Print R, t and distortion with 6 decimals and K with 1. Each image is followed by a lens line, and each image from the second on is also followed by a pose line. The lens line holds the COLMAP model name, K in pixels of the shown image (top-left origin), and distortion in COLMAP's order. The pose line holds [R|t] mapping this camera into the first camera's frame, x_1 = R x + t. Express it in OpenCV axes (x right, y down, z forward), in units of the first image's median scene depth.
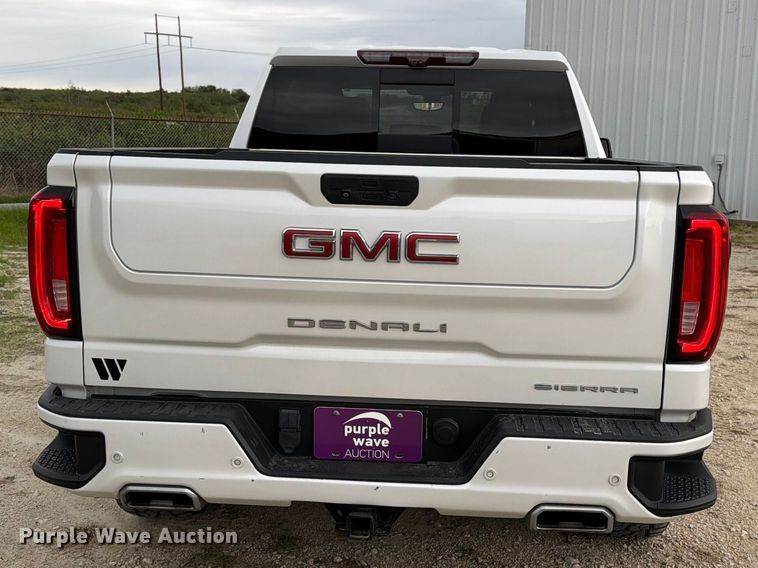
lens RADIAL K [[952.9, 0, 411.2], [0, 952.9, 282.2], [0, 0, 1]] dist [0.132562, -0.296224]
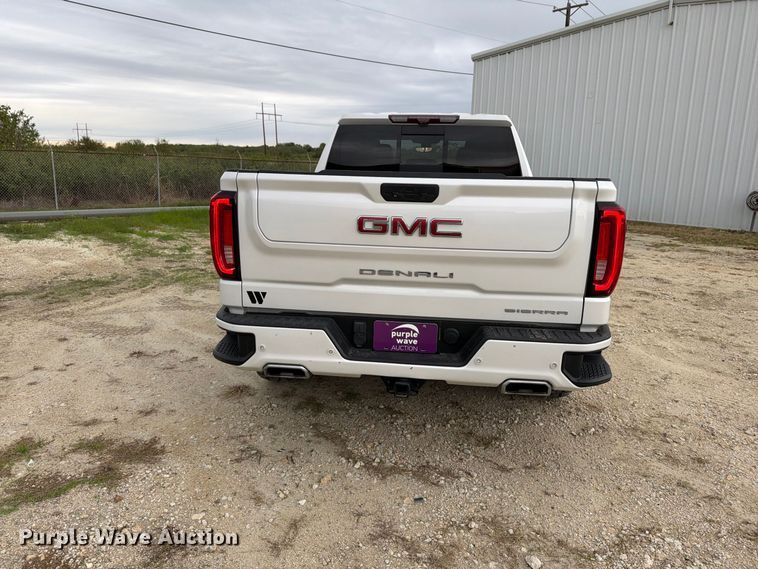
lens RADIAL K [[524.5, 0, 380.4], [0, 524.5, 275.5], [0, 0, 1]] dist [0.088175, -0.133920]
pose [[0.999187, 0.006902, -0.039730, -0.053725], [-0.005094, 0.998955, 0.045429, 0.006523], [0.040002, -0.045189, 0.998177, 0.063684]]
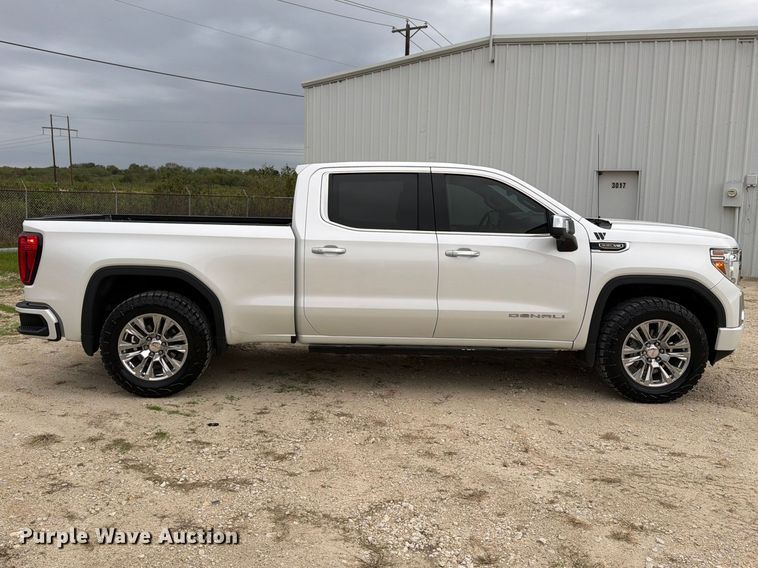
lens RADIAL K [[630.9, 0, 358.3], [0, 630.9, 272.1], [0, 0, 1]] dist [0.132834, -0.243553]
pose [[0.982425, -0.024500, 0.185043, 0.031856], [0.031091, 0.998978, -0.032800, 0.012544], [-0.184050, 0.037977, 0.982183, -0.394800]]
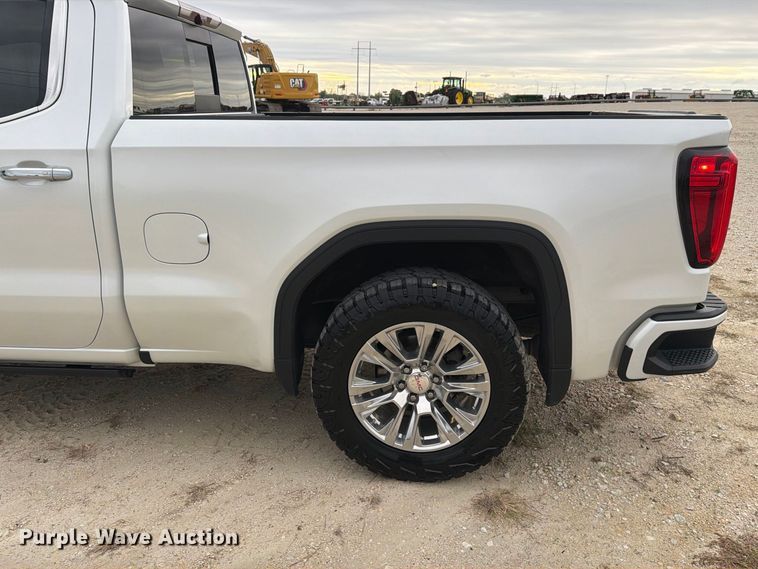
lens RADIAL K [[610.3, 0, 376.4], [0, 610.3, 288.4], [0, 0, 1]] dist [0.077412, -0.116538]
pose [[0.026645, -0.310154, 0.950313, -1.202063], [0.147520, 0.941462, 0.303129, -0.235008], [-0.988700, 0.132113, 0.070839, 1.412811]]
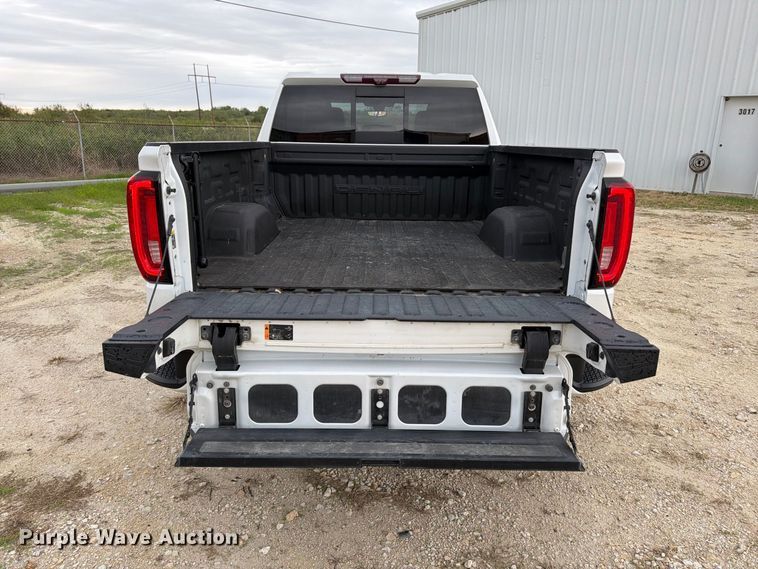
lens RADIAL K [[530.4, 0, 382.5], [0, 530.4, 281.1], [0, 0, 1]] dist [0.019539, -0.026300]
pose [[0.997689, -0.028715, 0.061580, -0.088898], [0.021284, 0.992773, 0.118109, -0.027905], [-0.064527, -0.116525, 0.991089, 0.225957]]
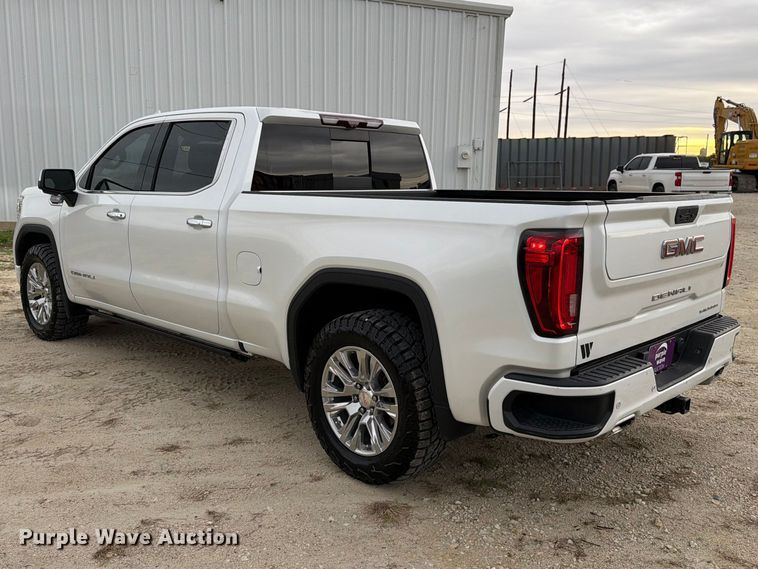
lens RADIAL K [[684.9, 0, 380.7], [0, 684.9, 283.1], [0, 0, 1]] dist [0.123298, -0.256330]
pose [[0.655936, -0.138533, 0.741995, -1.293826], [0.120142, 0.989643, 0.078563, -0.131793], [-0.745194, 0.037612, 0.665787, 0.539172]]
